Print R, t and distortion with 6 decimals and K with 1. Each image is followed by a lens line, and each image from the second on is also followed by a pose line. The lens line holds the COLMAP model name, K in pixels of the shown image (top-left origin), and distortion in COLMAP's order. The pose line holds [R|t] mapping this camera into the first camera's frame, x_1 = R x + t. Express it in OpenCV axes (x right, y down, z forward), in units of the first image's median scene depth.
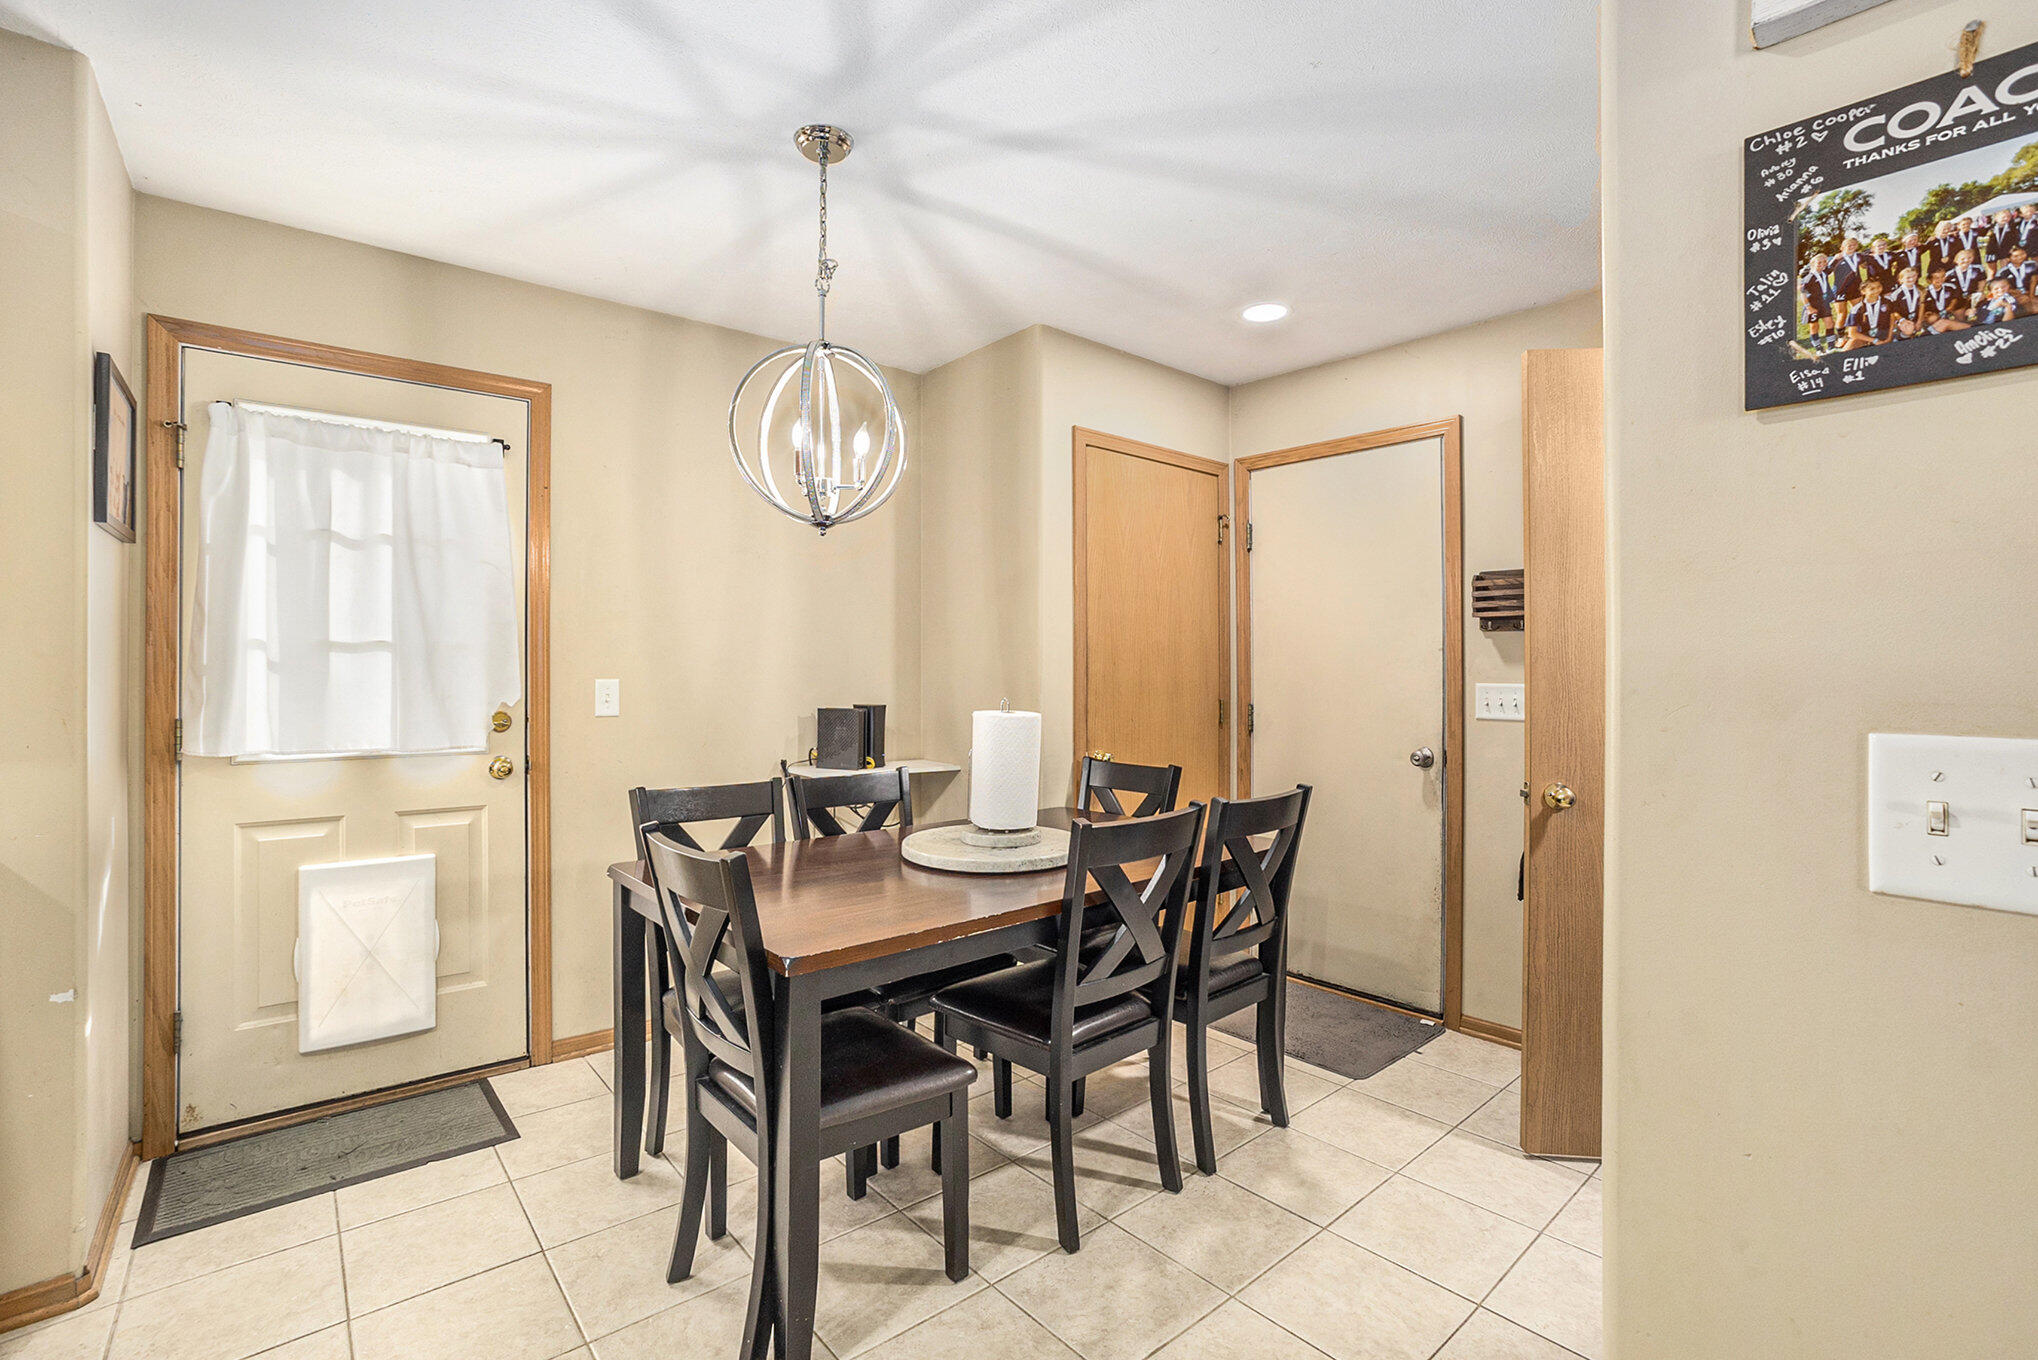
lens RADIAL K [[919.7, 0, 1032.3], [0, 919.7, 664.6], [0, 0, 1]] dist [-0.042684, 0.008775]
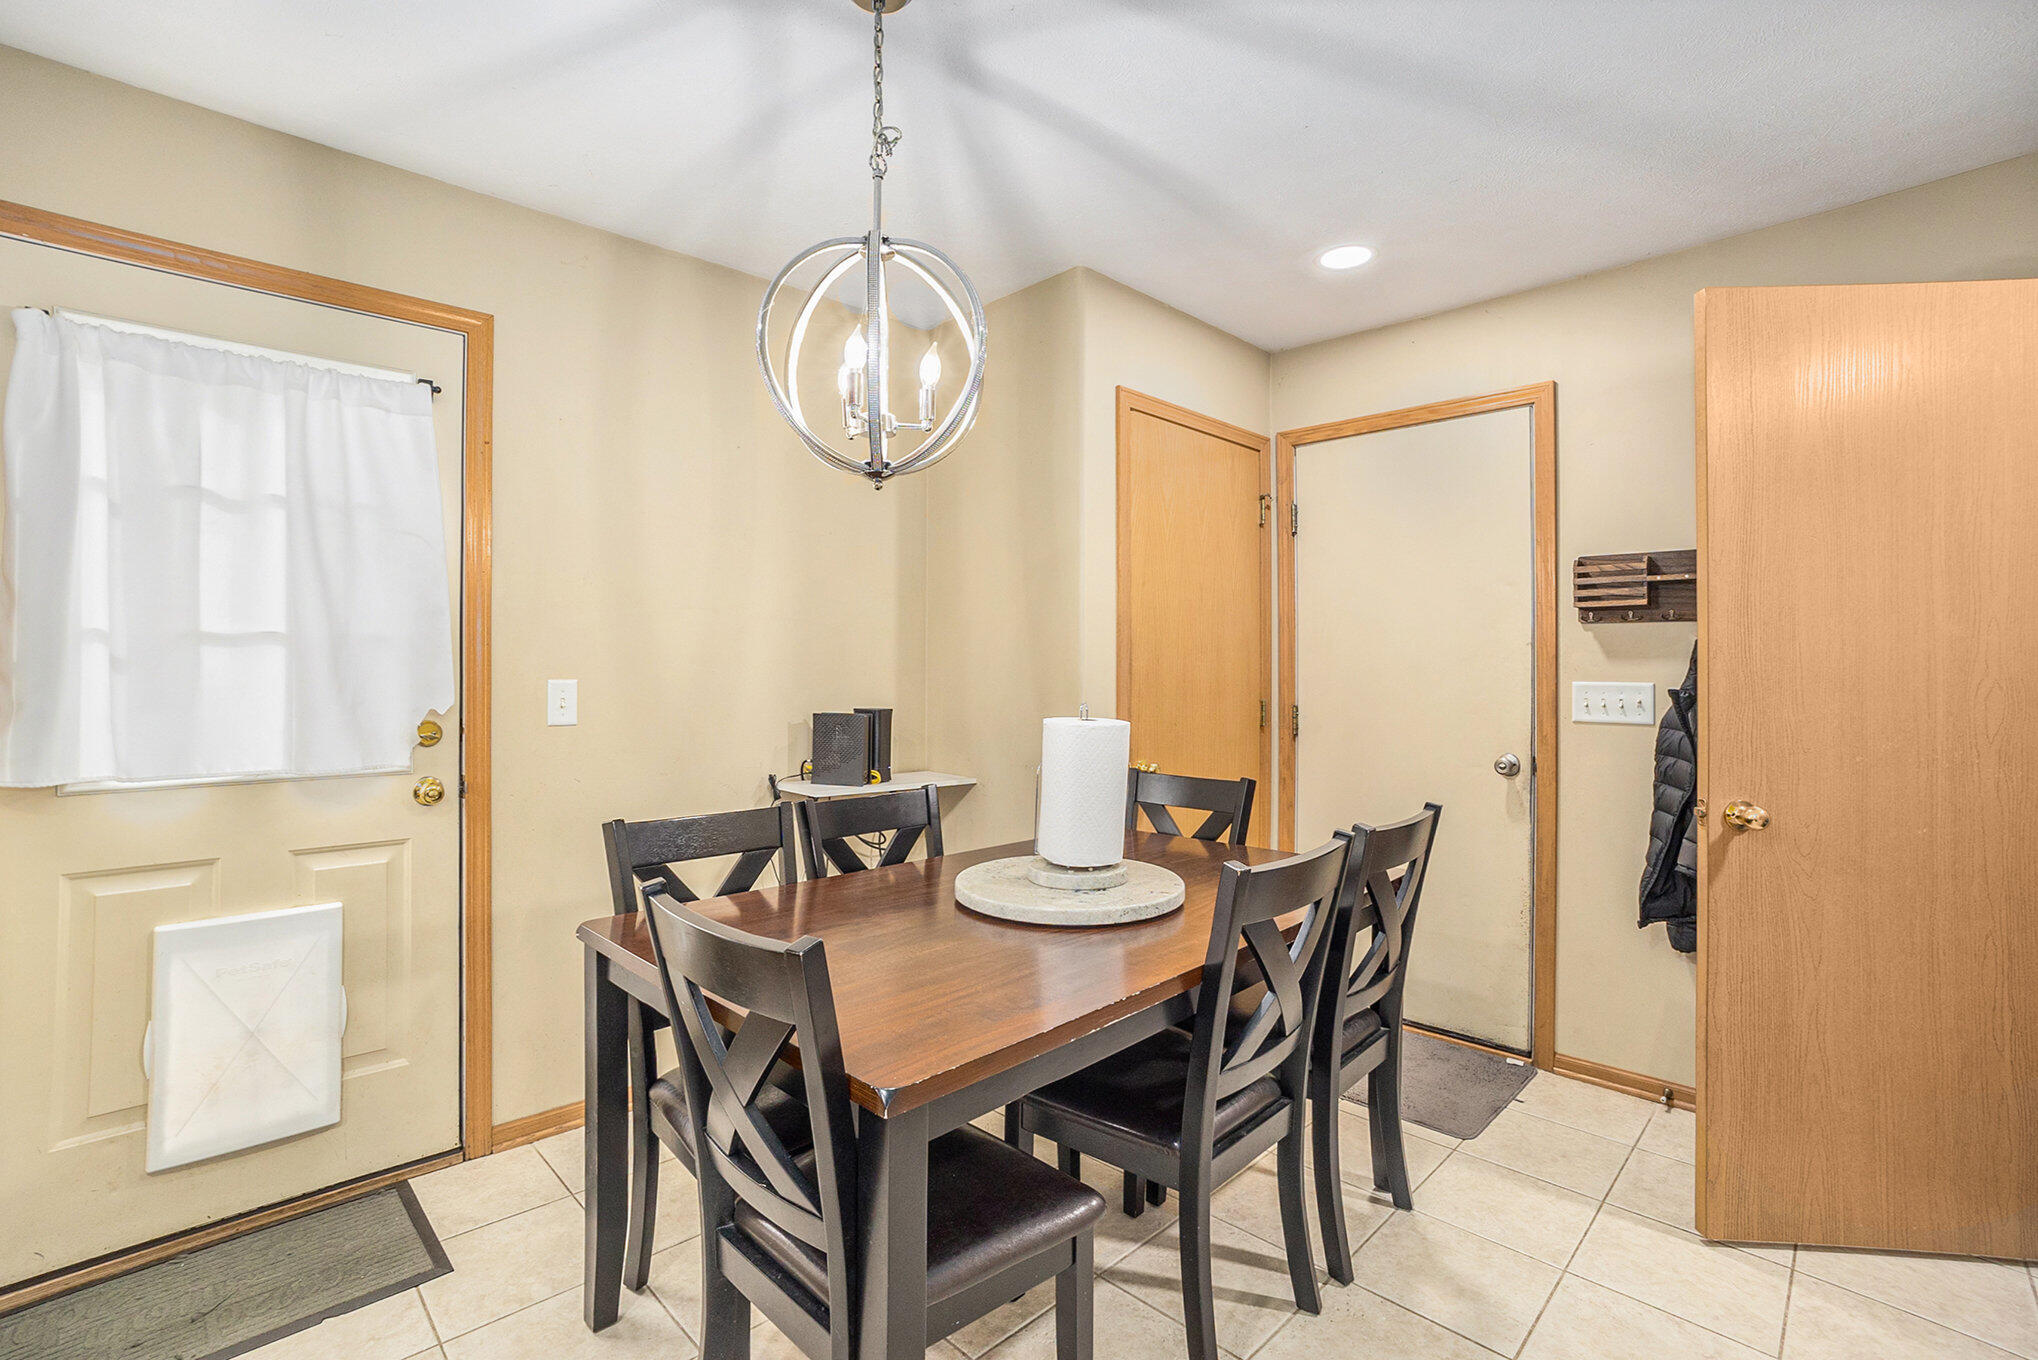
lens RADIAL K [[919.7, 0, 1040.3], [0, 919.7, 655.9], [0, 0, 1]] dist [-0.042684, 0.008775]
pose [[0.996997, -0.000768, 0.077432, -0.120208], [0.001386, 0.999968, -0.007938, 0.002110], [-0.077423, 0.008022, 0.996966, 0.182291]]
